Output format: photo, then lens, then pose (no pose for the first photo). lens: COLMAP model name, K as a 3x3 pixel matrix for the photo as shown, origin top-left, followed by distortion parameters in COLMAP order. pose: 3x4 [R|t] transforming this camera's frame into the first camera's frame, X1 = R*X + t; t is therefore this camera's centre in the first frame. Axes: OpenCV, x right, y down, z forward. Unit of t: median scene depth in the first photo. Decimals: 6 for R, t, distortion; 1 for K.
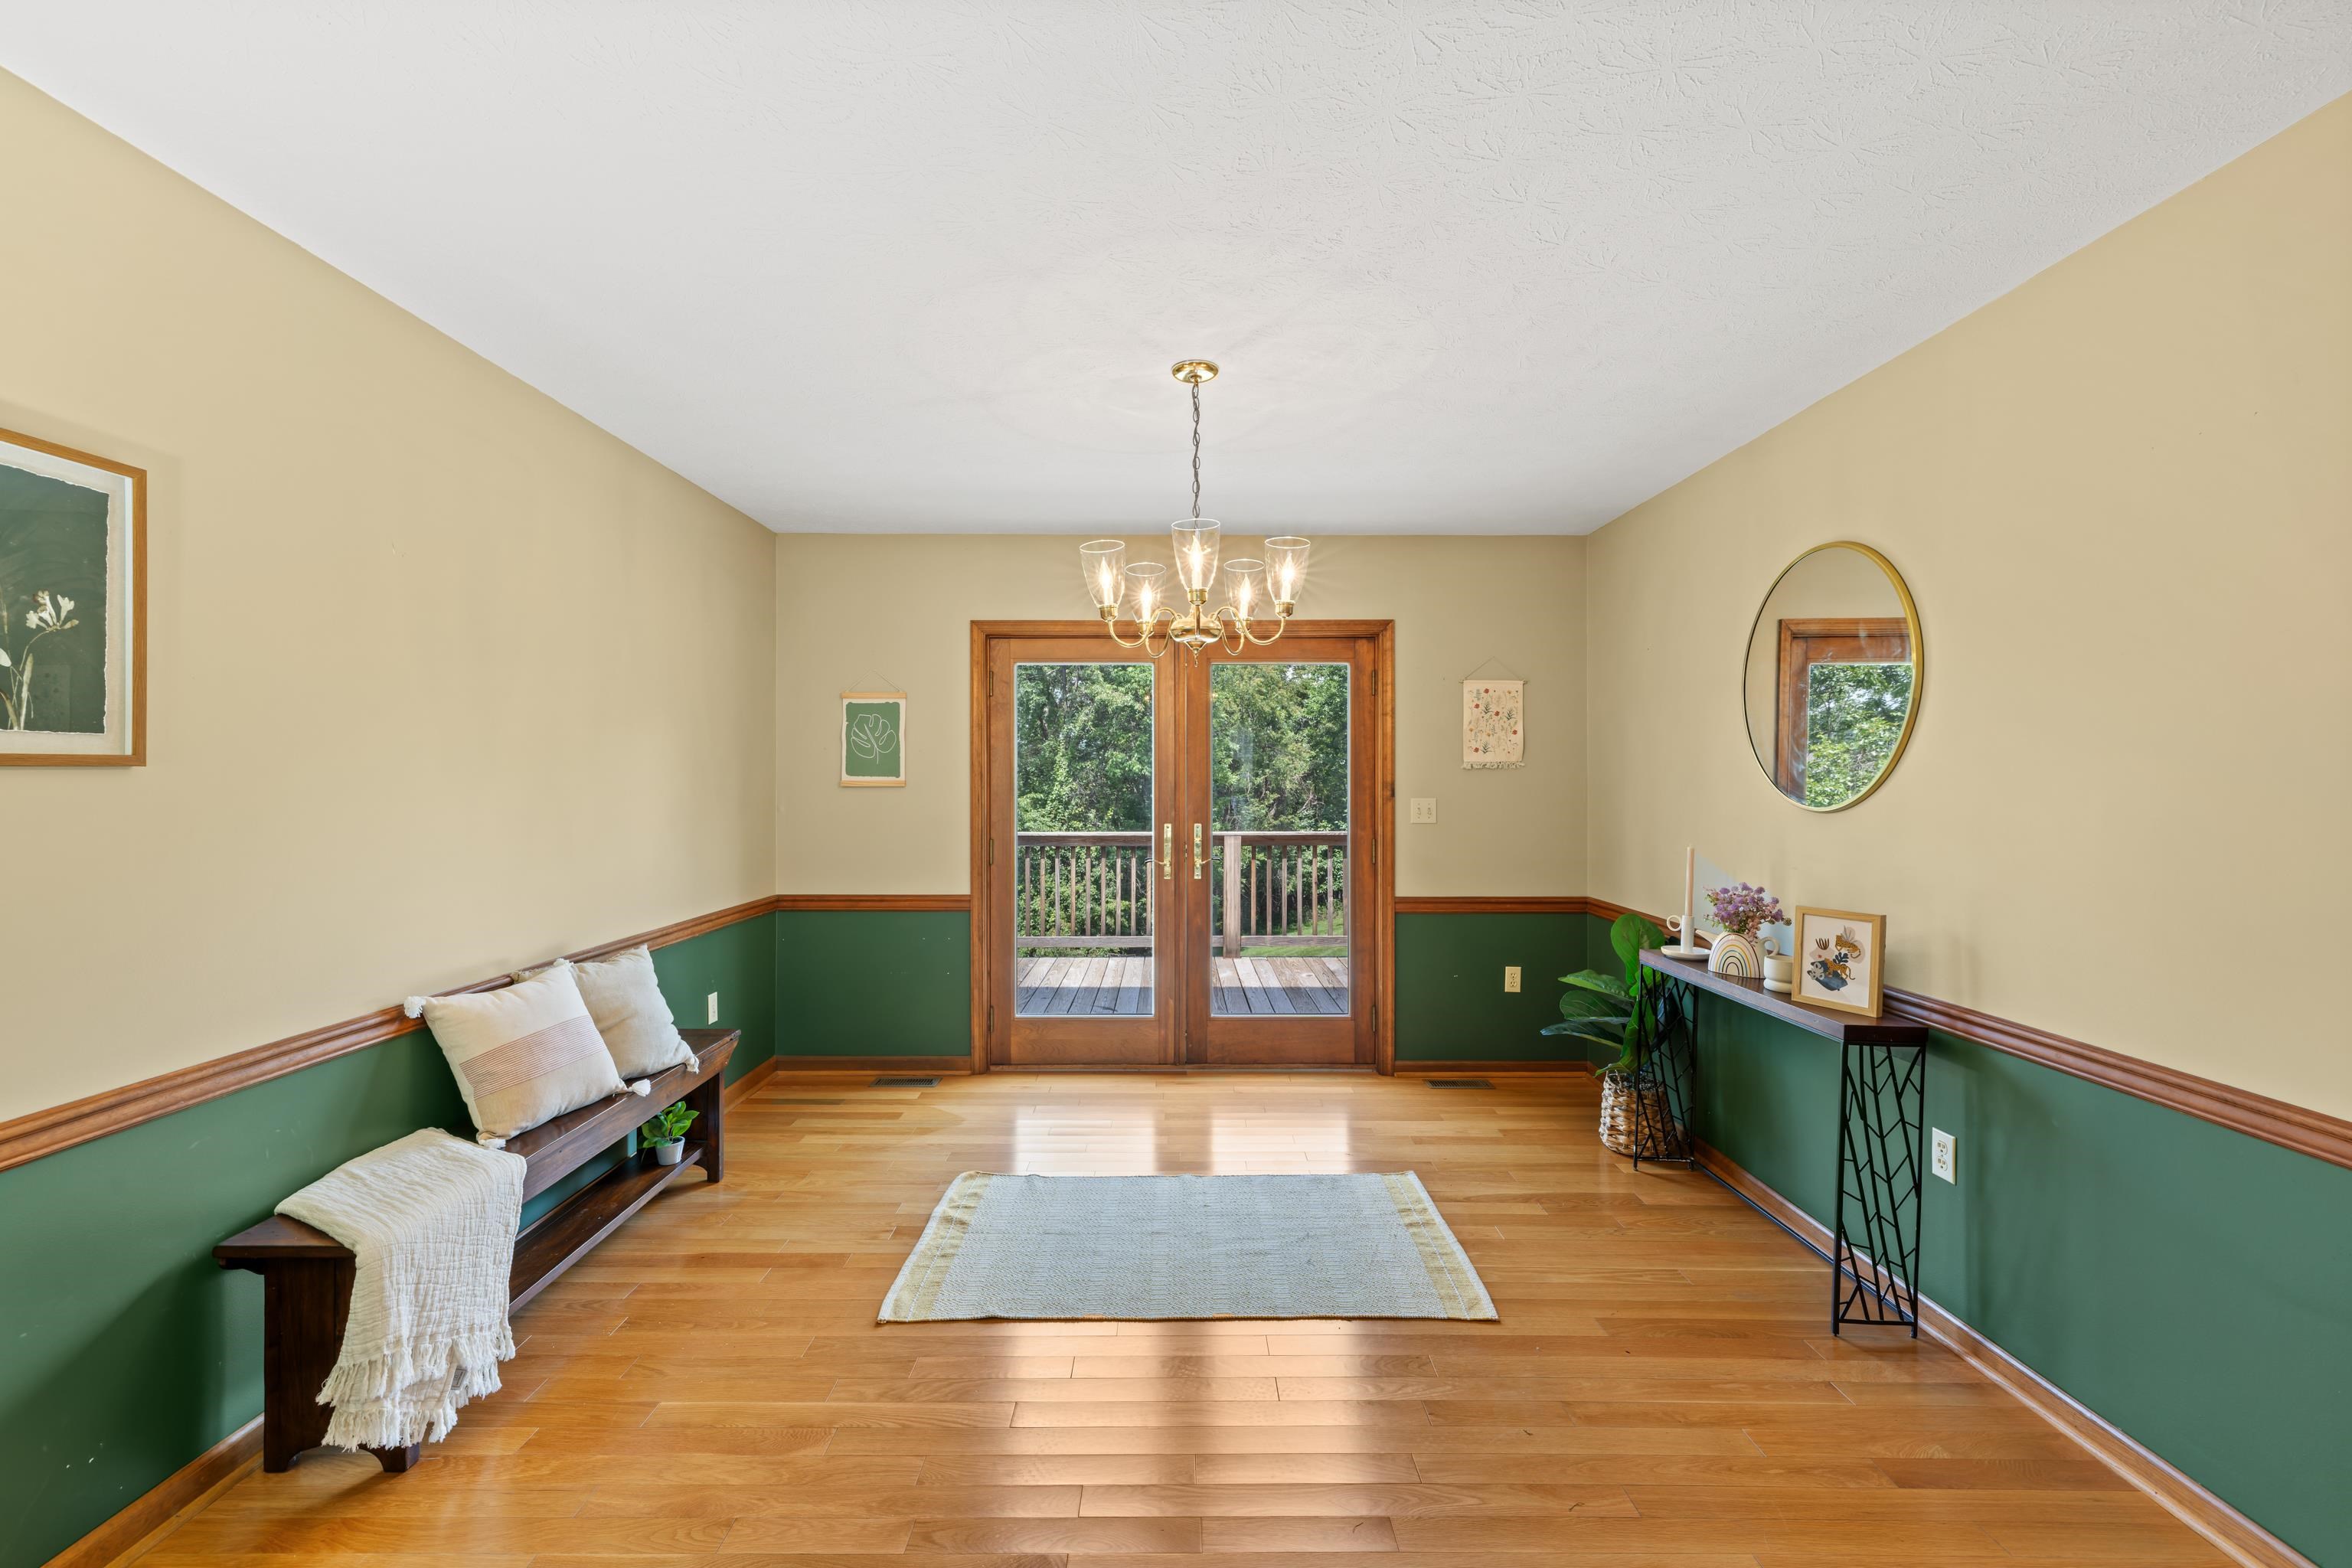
lens RADIAL K [[991.7, 0, 1172.8], [0, 991.7, 776.5], [0, 0, 1]] dist [0.000879, 0.000625]
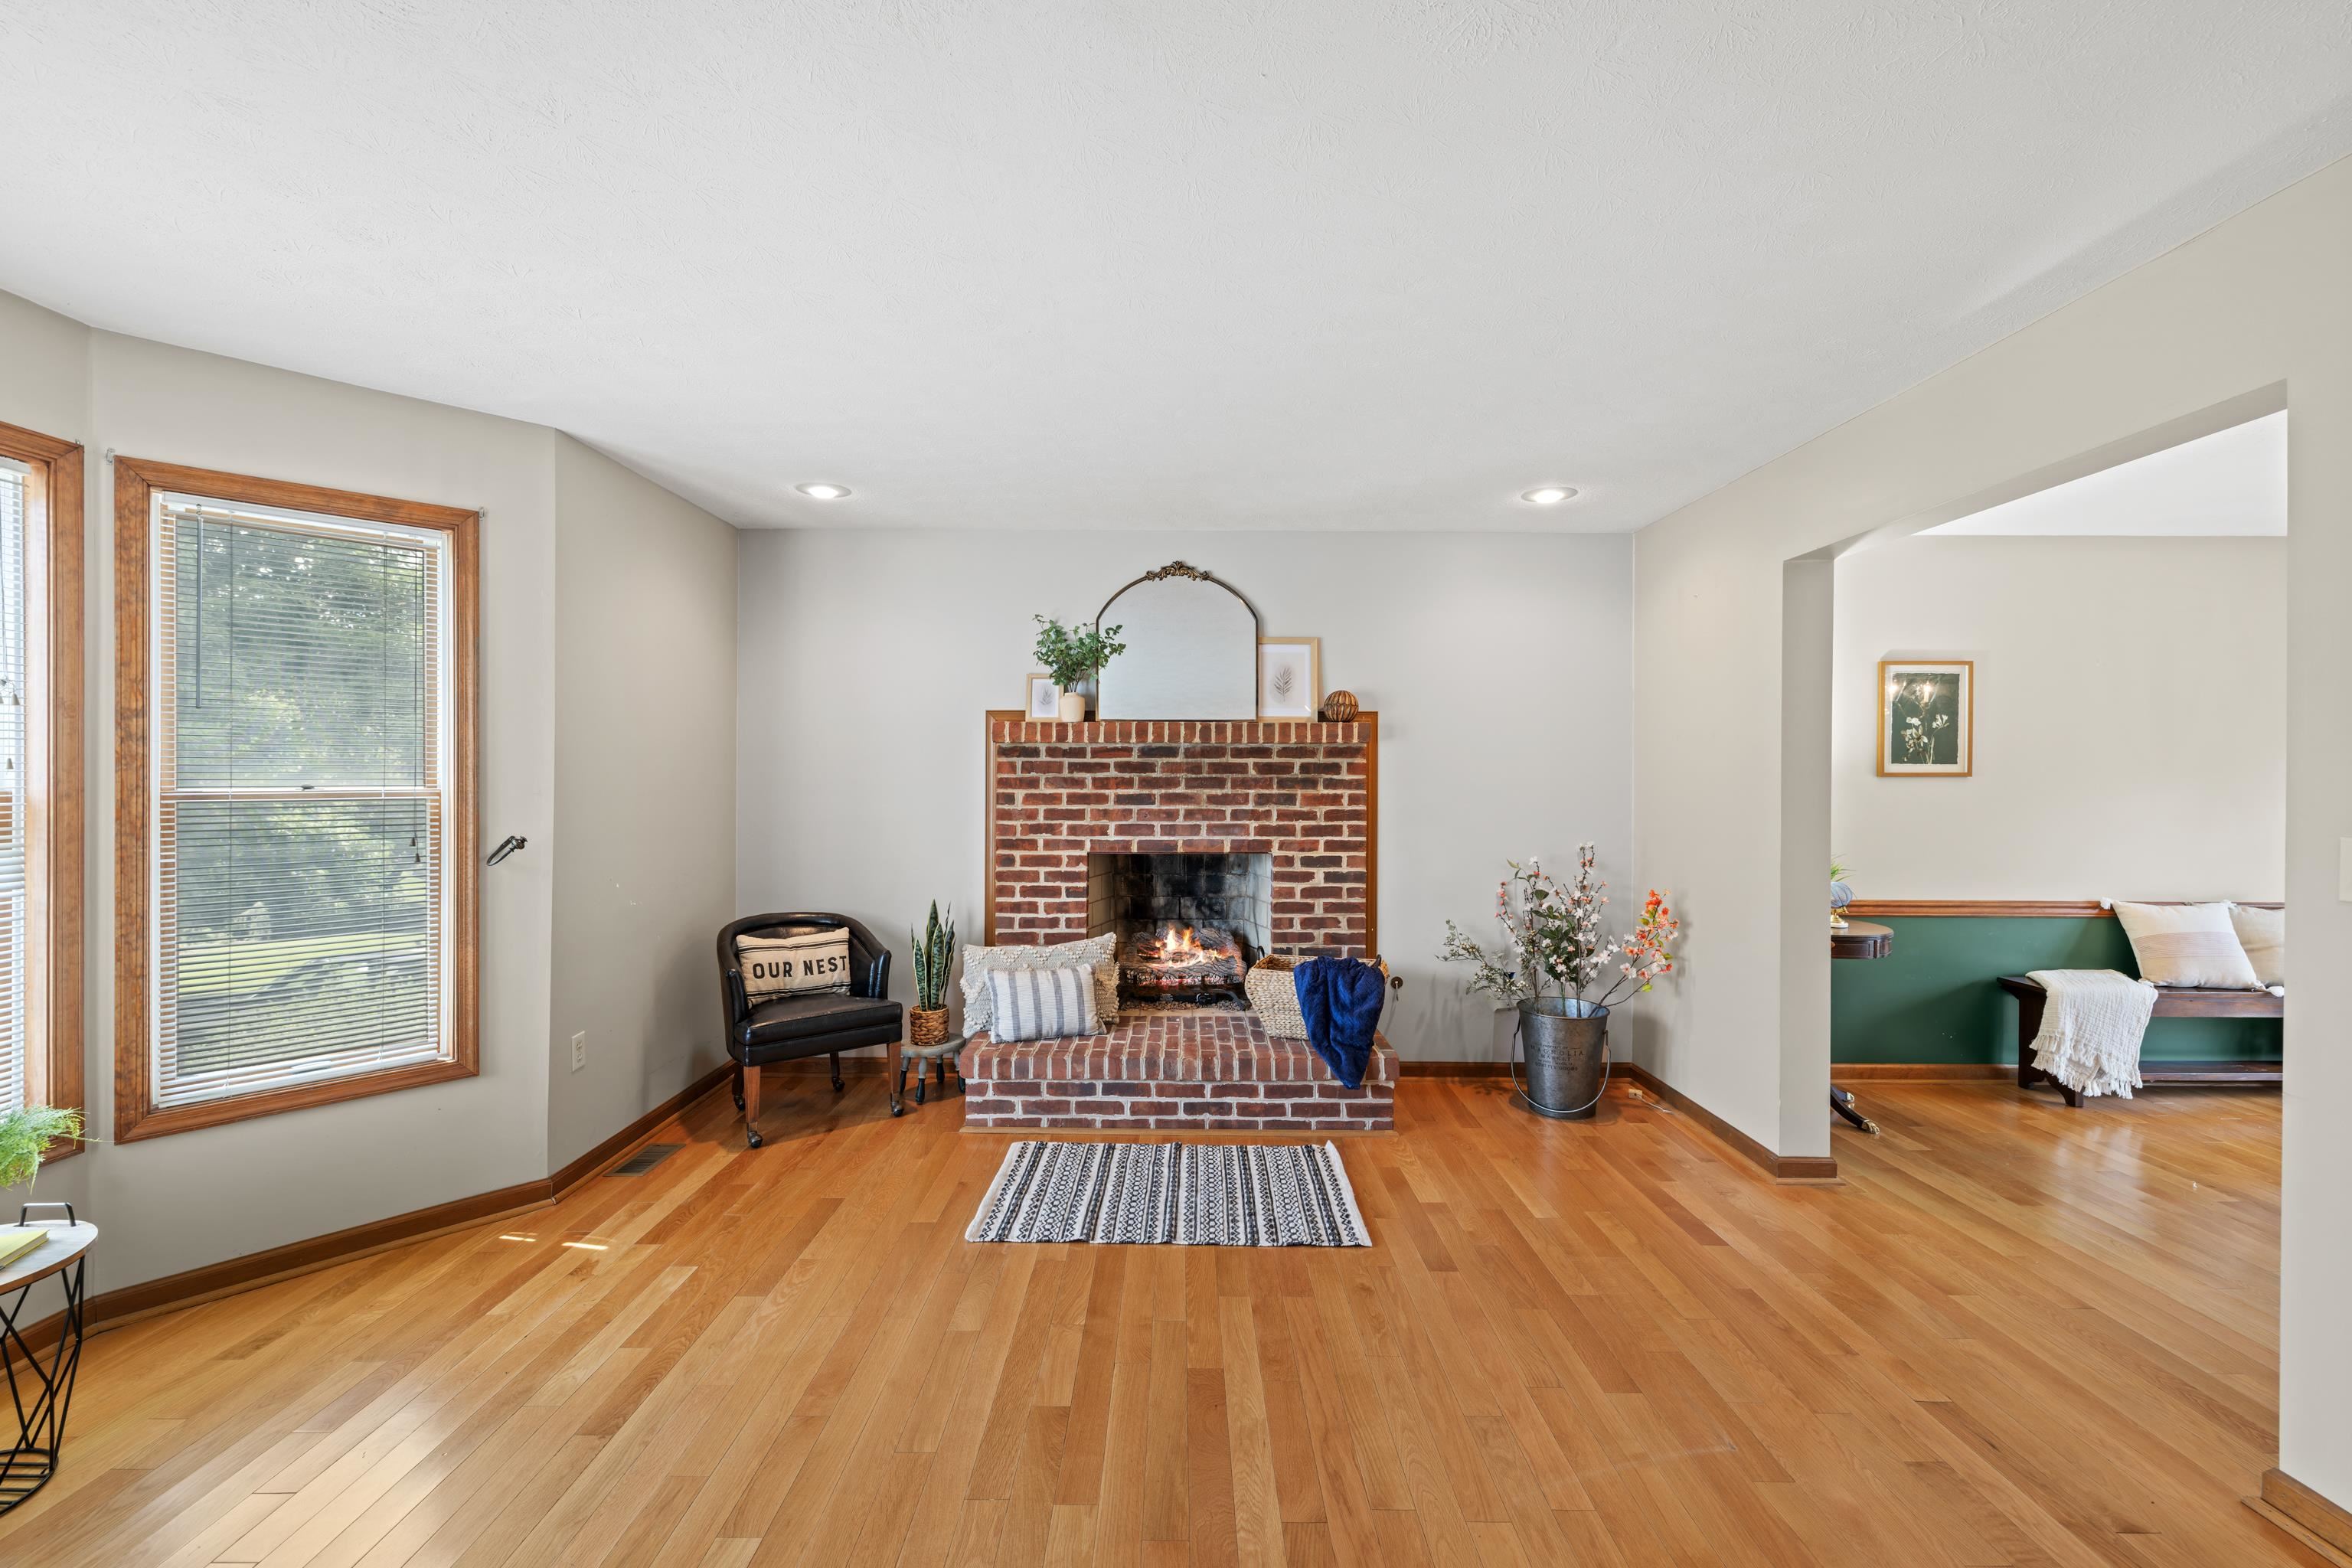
lens RADIAL K [[991.7, 0, 1173.8], [0, 991.7, 778.2], [0, 0, 1]] dist [0.000879, 0.000625]
pose [[0.004787, 0.005794, -0.999972, 1.124961], [-0.005009, 0.999971, 0.005770, -0.008170], [0.999976, 0.004981, 0.004816, -0.793648]]
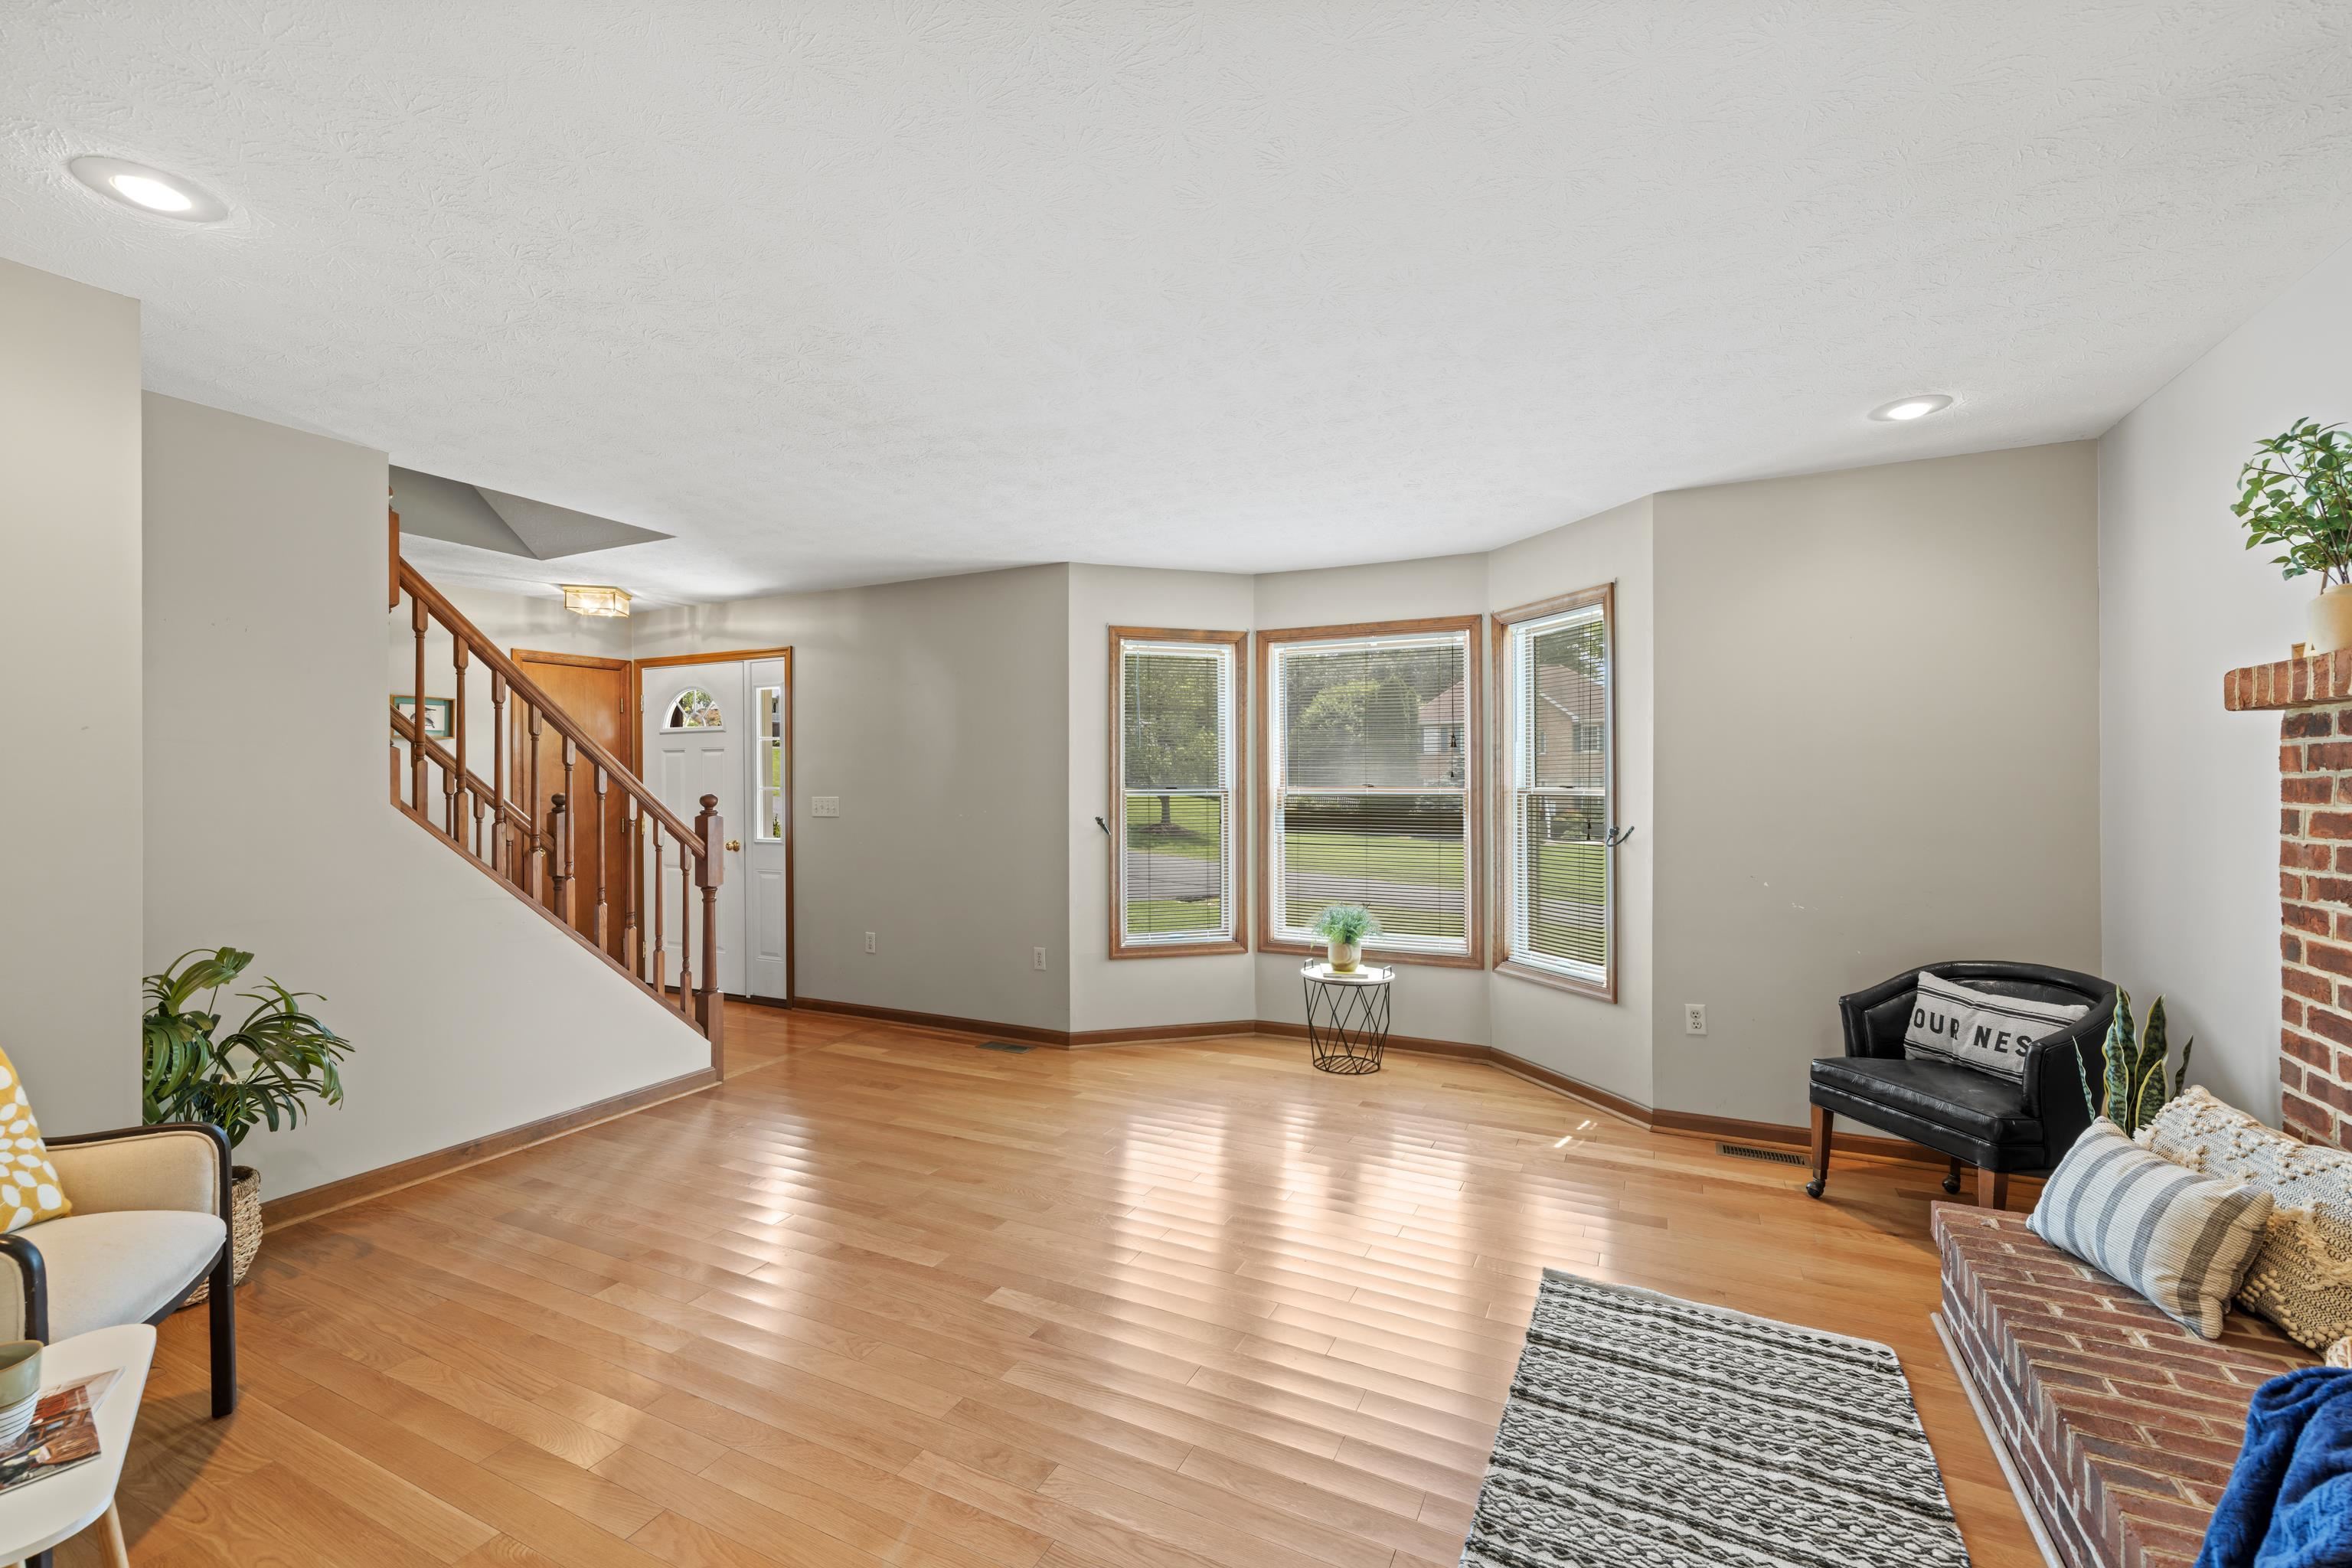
lens RADIAL K [[991.7, 0, 1189.6], [0, 991.7, 783.5], [0, 0, 1]] dist [0.000879, 0.000625]
pose [[-0.904027, 0.001120, 0.427474, -0.232819], [0.001940, 0.999997, 0.001484, 0.004020], [-0.427471, 0.002170, -0.904026, 0.179193]]
